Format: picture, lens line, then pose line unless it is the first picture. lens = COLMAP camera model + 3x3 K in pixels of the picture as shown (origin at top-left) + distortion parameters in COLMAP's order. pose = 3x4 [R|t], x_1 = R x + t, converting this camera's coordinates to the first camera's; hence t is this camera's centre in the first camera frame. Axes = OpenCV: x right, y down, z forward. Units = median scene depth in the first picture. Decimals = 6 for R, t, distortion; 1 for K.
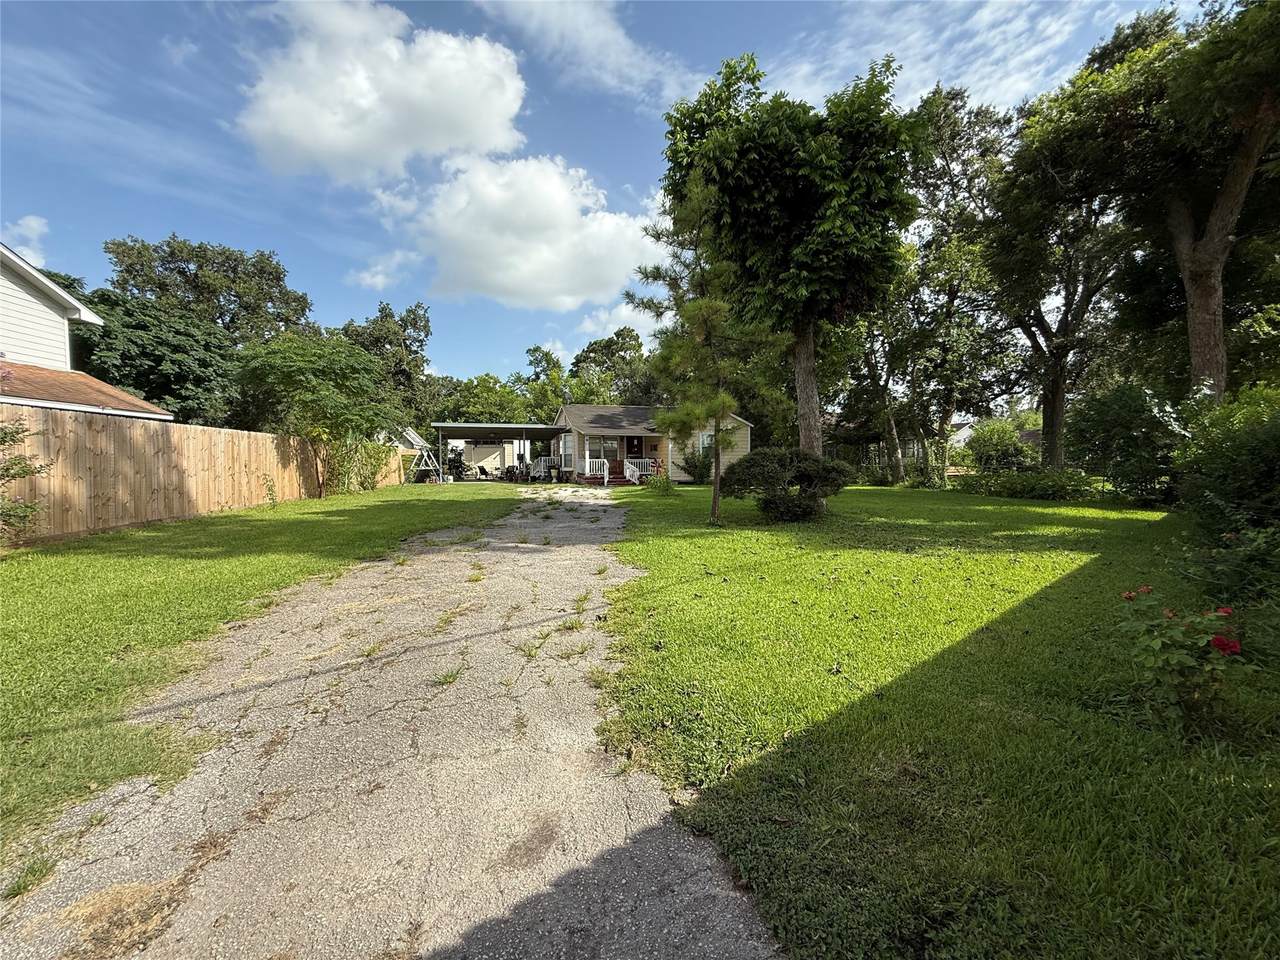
lens RADIAL K [[510.7, 0, 638.5], [0, 510.7, 479.4], [0, 0, 1]] dist [0.001613, -0.000269]
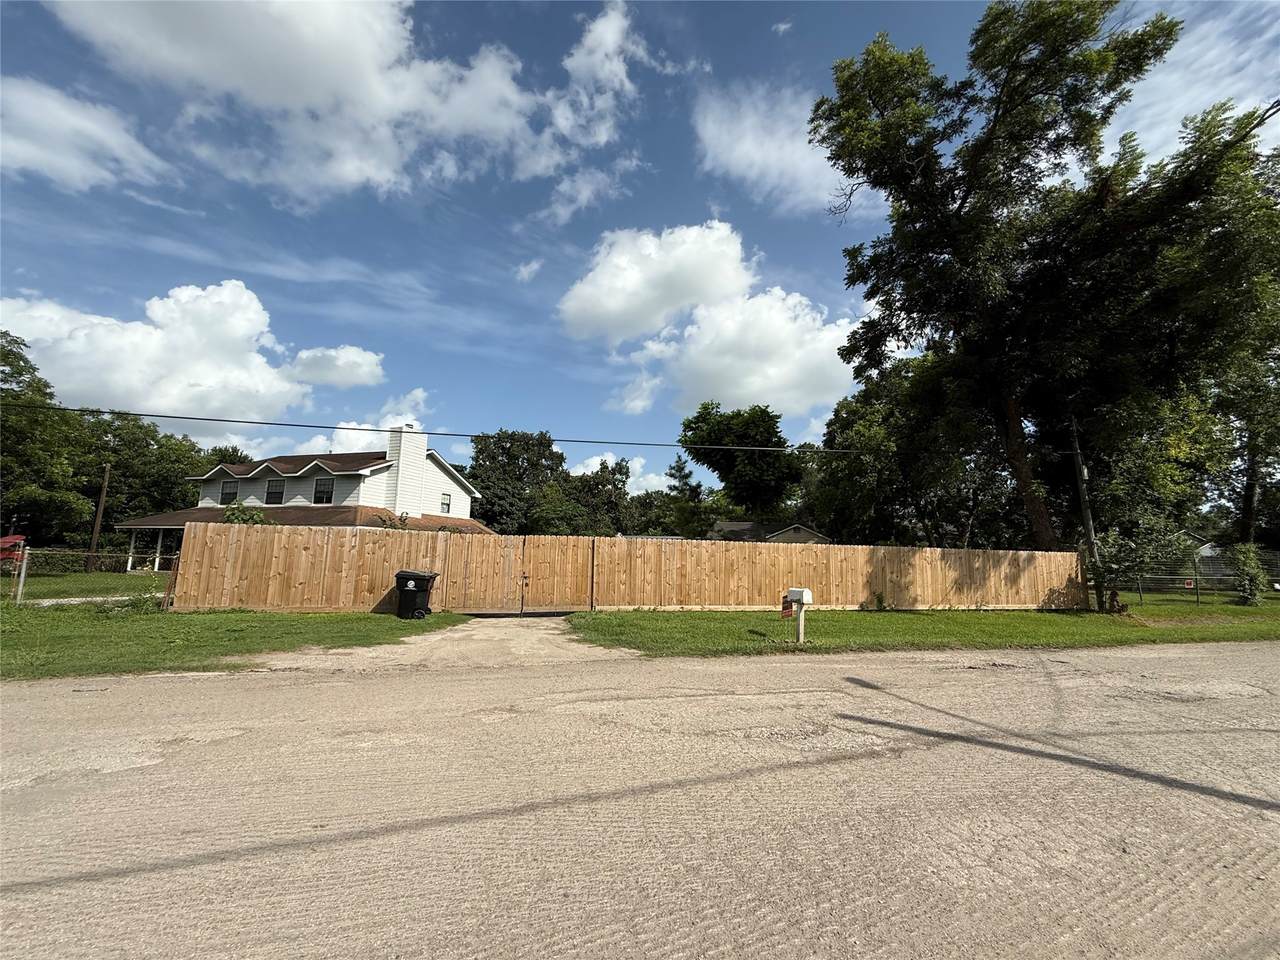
lens RADIAL K [[510.7, 0, 640.2], [0, 510.7, 482.4], [0, 0, 1]] dist [0.001613, -0.000269]
pose [[0.911367, -0.042026, -0.409444, 0.250980], [-0.034552, 0.983451, -0.177849, 0.004202], [0.410143, 0.176233, 0.894832, -0.358272]]
